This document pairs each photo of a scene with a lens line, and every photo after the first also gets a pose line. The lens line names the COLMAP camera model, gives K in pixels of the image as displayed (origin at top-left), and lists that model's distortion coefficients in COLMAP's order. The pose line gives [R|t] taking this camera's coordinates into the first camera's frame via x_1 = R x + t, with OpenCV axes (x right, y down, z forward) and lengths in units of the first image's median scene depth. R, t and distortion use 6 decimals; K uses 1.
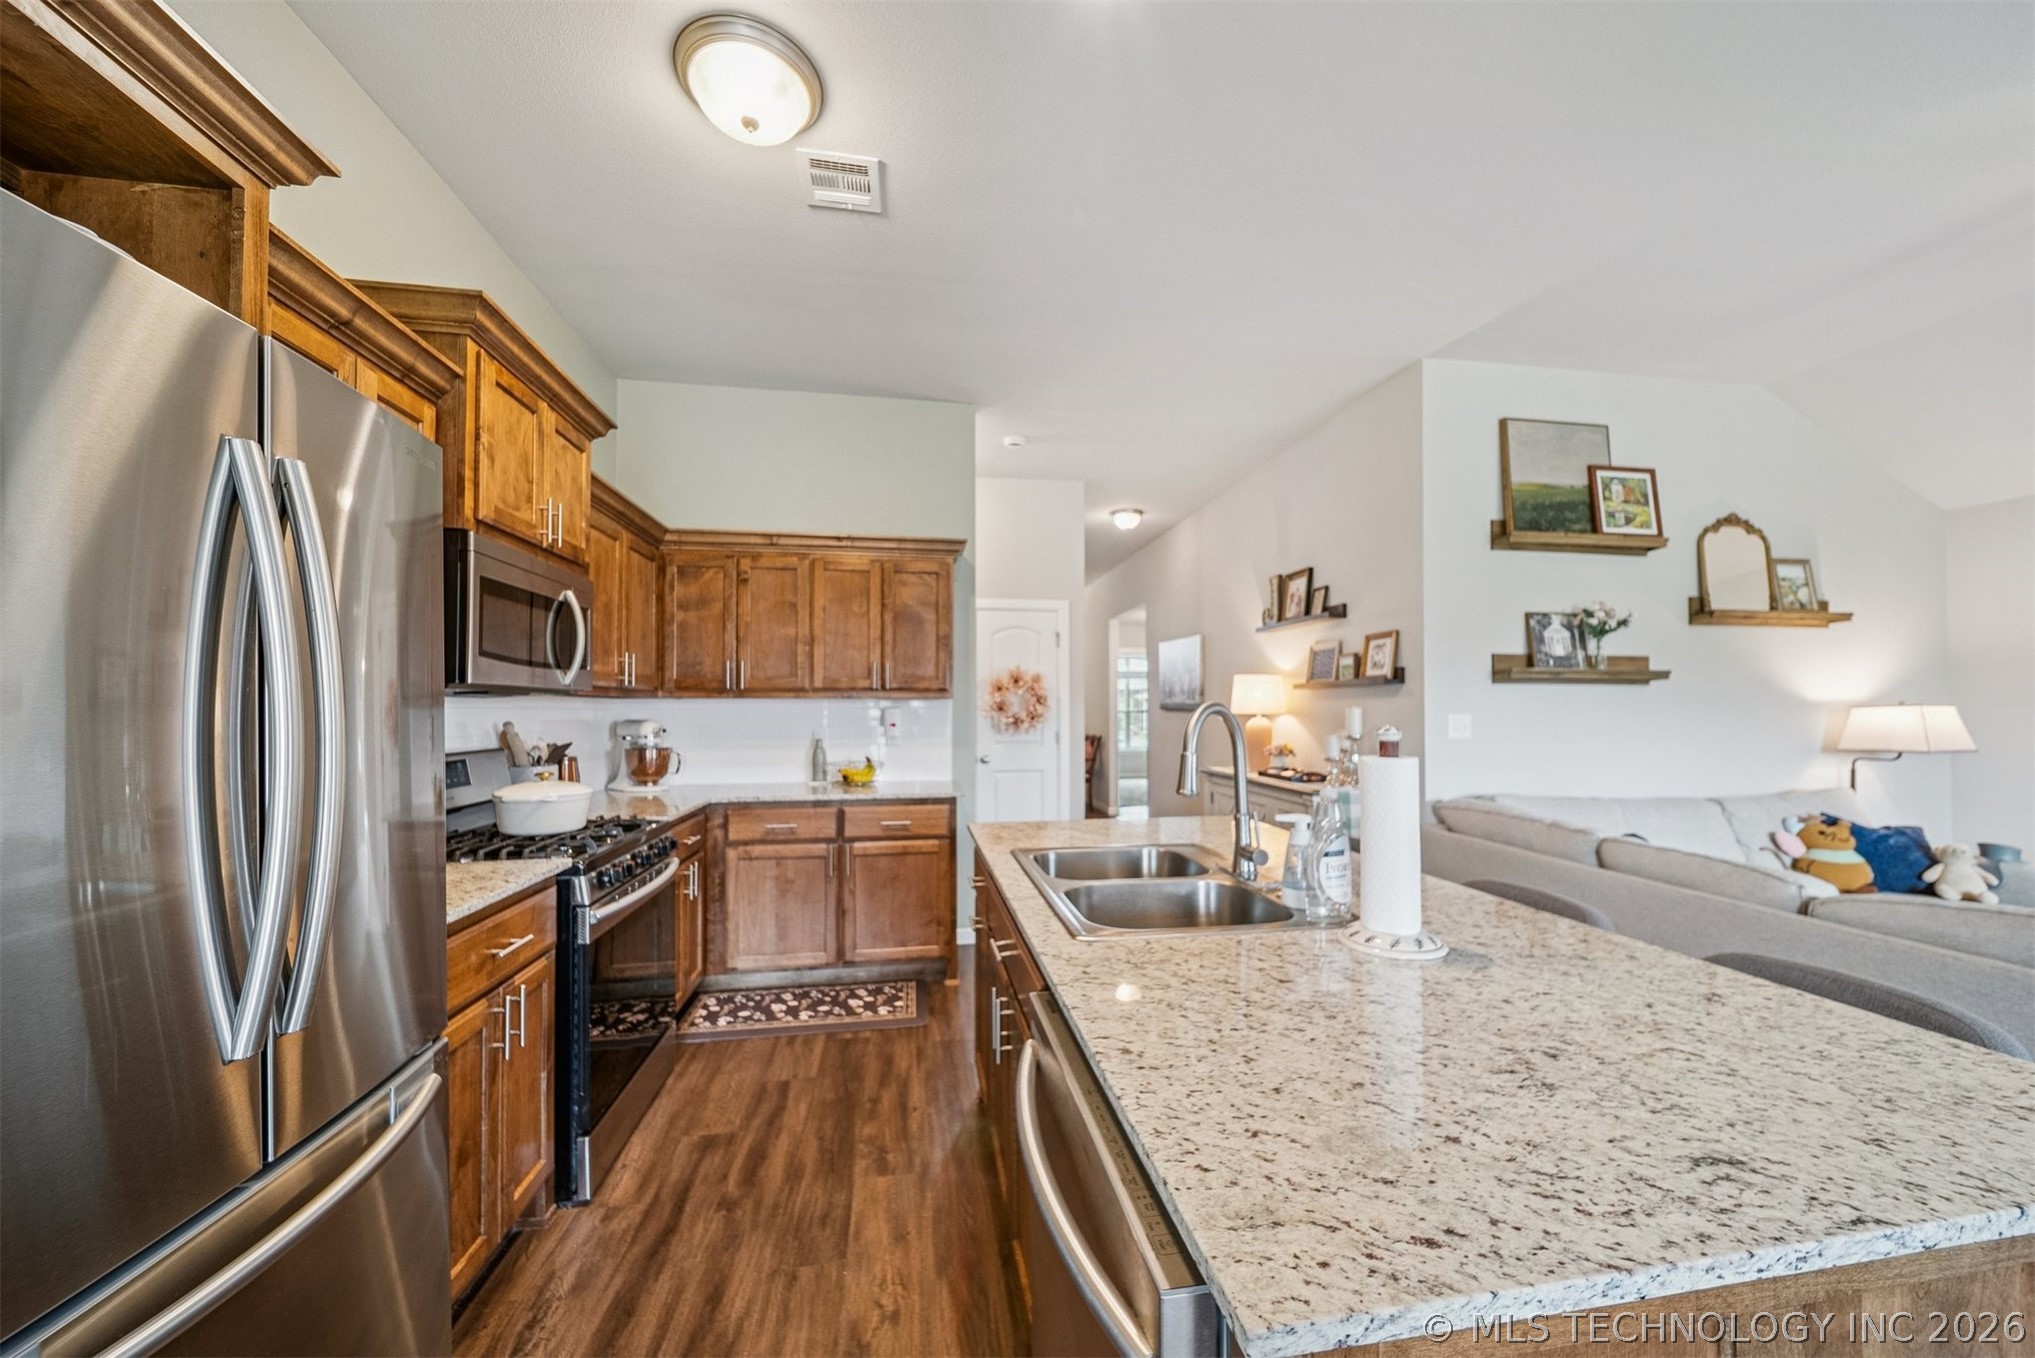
lens RADIAL K [[734.7, 0, 1025.5], [0, 734.7, 695.3], [0, 0, 1]] dist [-0.000425, -0.000362]
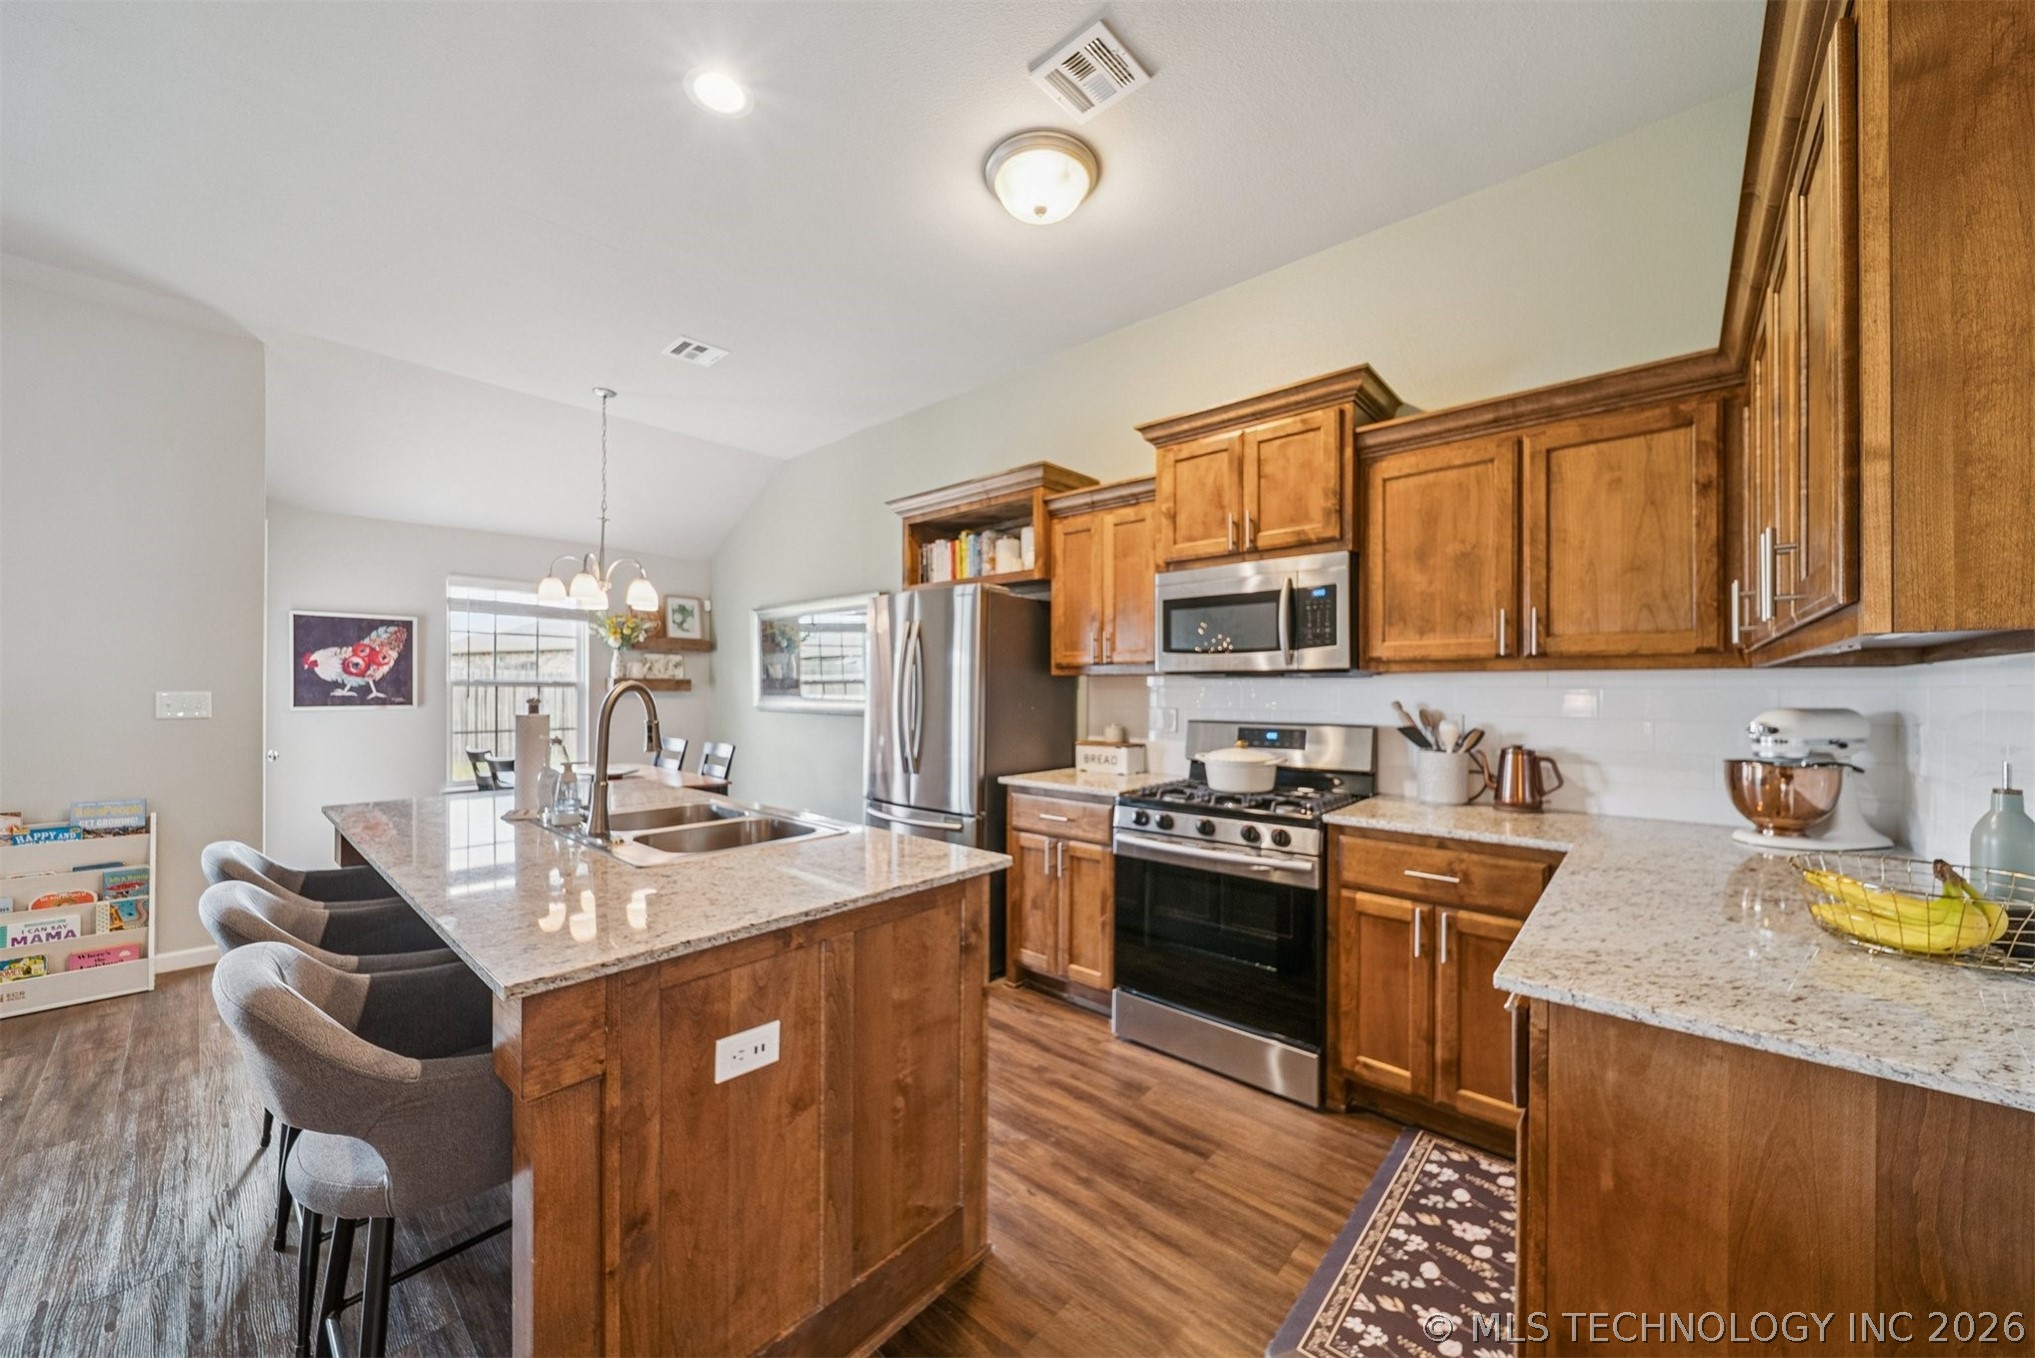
lens RADIAL K [[732.8, 0, 1020.6], [0, 732.8, 690.2], [0, 0, 1]] dist [-0.000803, -0.000651]
pose [[-0.775016, 0.000713, -0.631941, 0.230115], [0.011357, 0.999854, -0.012800, 0.020253], [0.631840, -0.017097, -0.774910, 1.040973]]
